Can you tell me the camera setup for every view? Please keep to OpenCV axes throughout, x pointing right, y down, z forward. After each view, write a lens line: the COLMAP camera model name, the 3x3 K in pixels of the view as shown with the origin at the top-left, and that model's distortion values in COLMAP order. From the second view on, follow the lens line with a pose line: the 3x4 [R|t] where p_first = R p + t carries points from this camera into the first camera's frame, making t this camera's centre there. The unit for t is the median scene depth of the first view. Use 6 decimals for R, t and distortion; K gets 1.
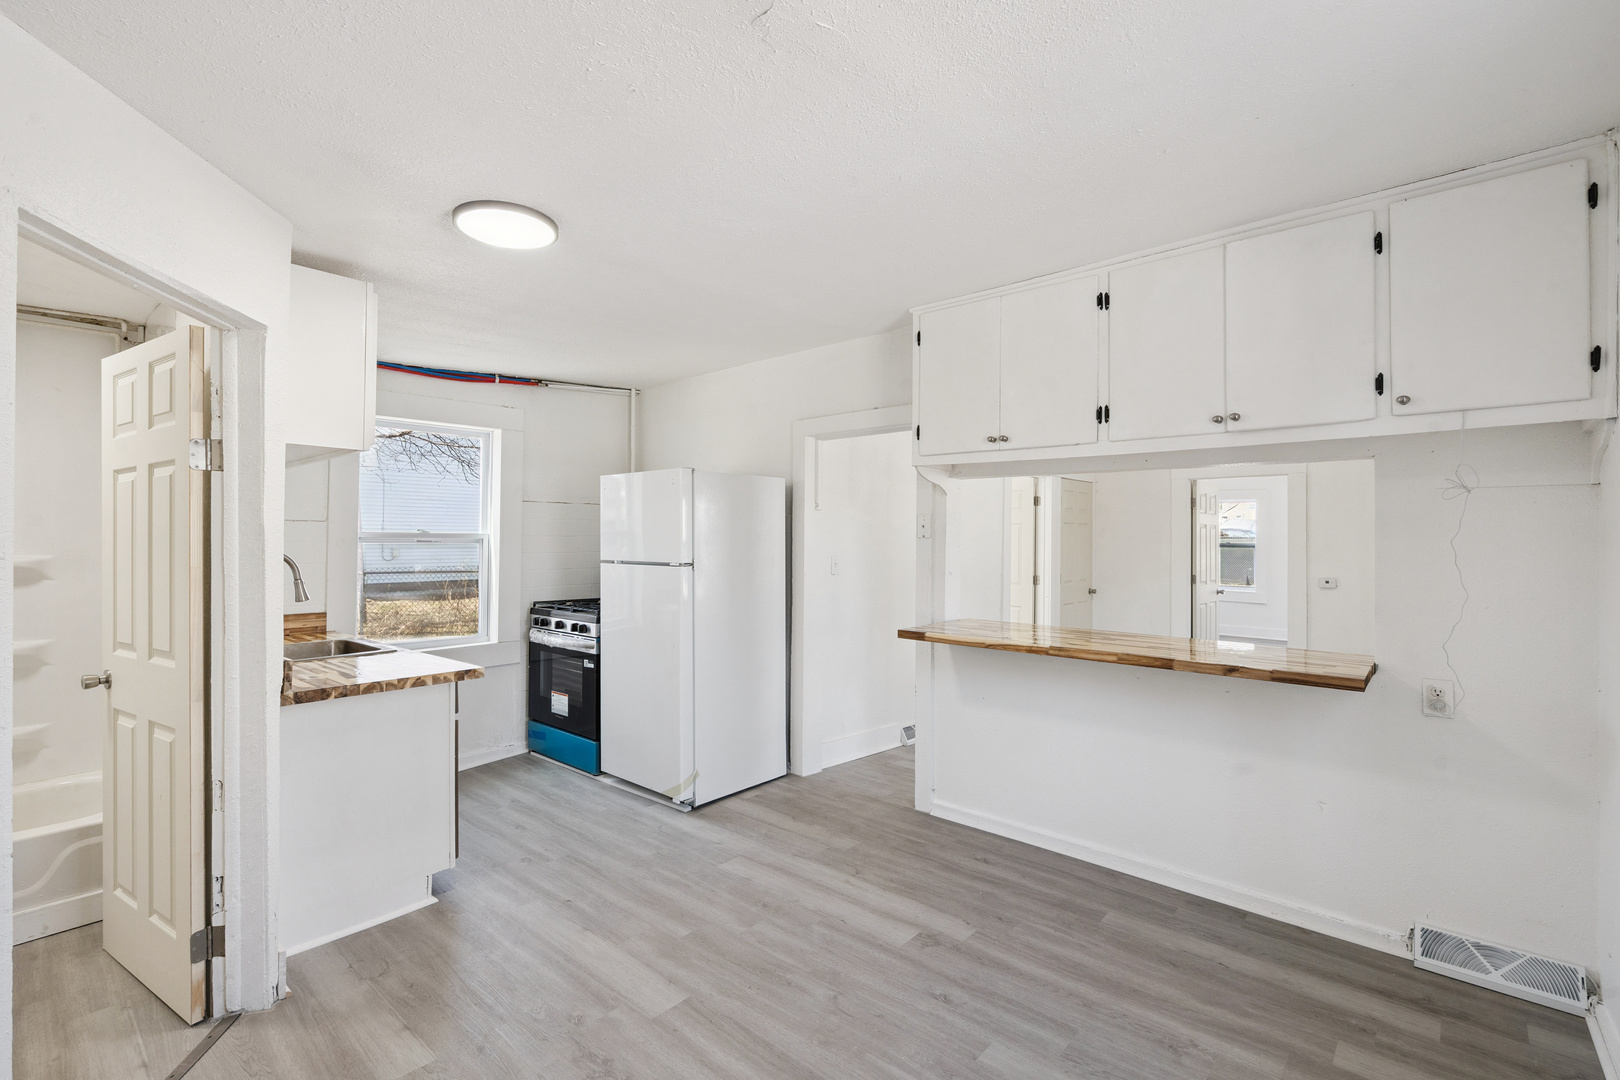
lens RADIAL K [[732.4, 0, 809.6], [0, 732.4, 536.0], [0, 0, 1]] dist [0.003323, 0.000030]
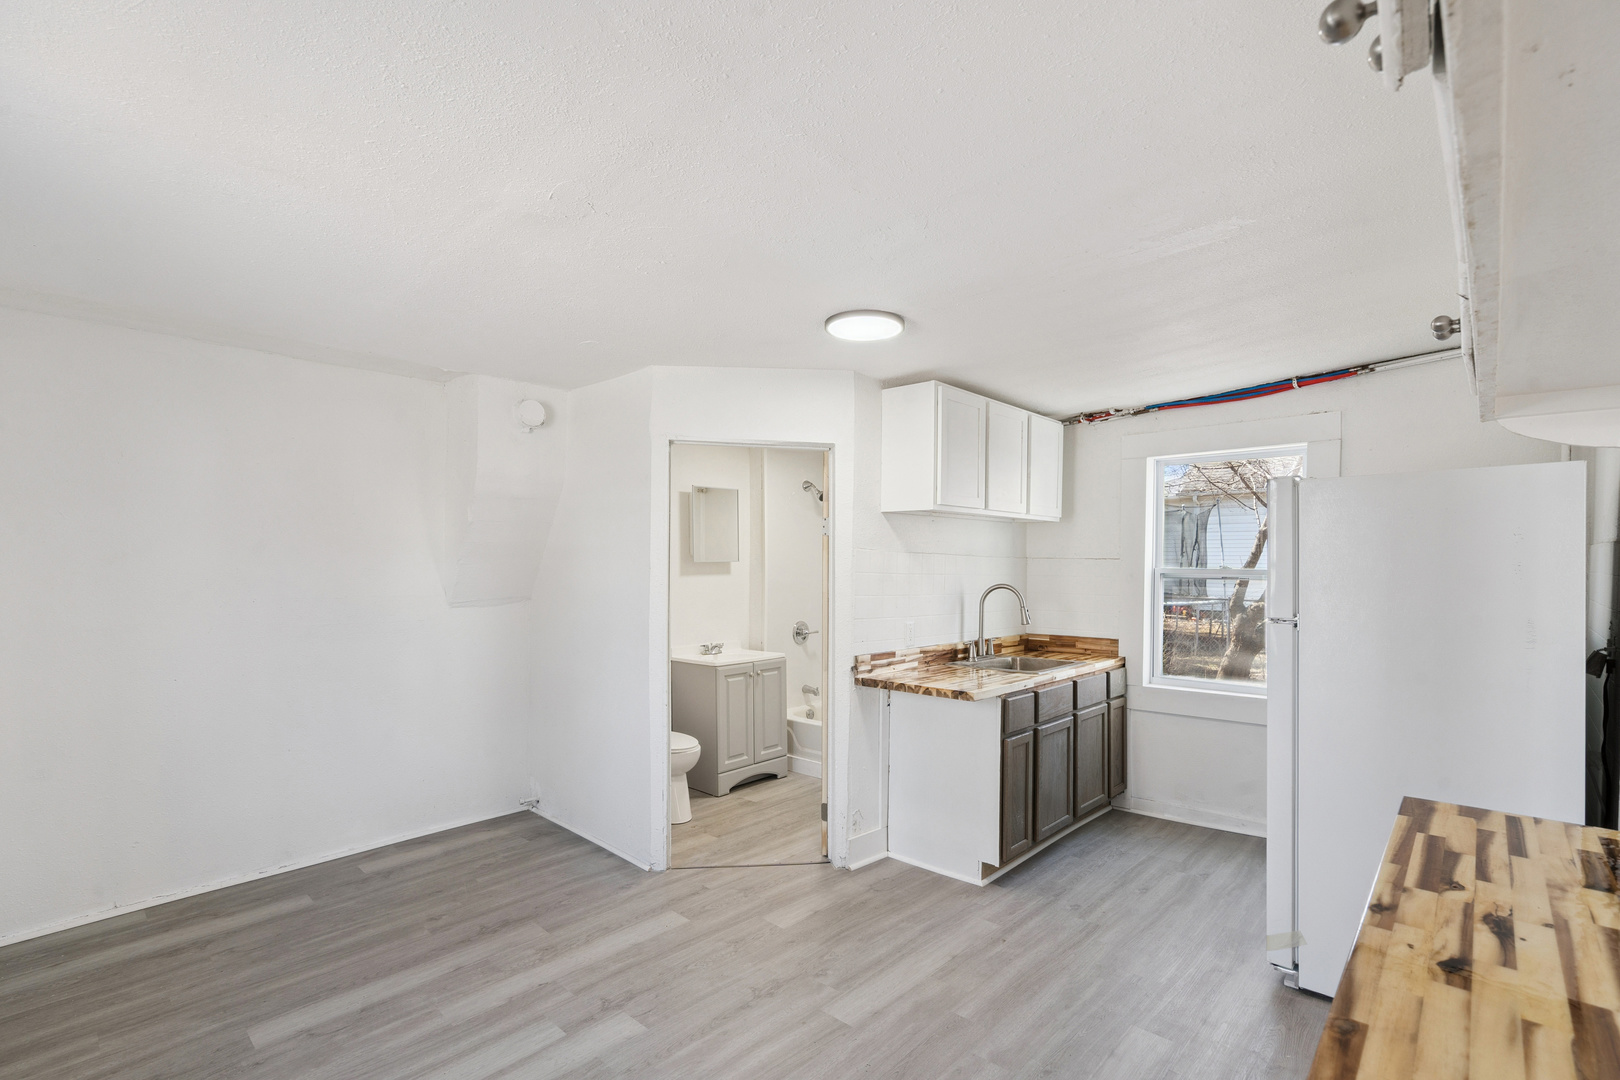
lens RADIAL K [[732.4, 0, 808.2], [0, 732.4, 583.1], [0, 0, 1]] dist [0.003323, 0.000030]
pose [[-0.022324, 0.016929, -0.999607, 0.716290], [0.003587, 0.999852, 0.016853, -0.009080], [0.999744, -0.003209, -0.022382, 0.808391]]
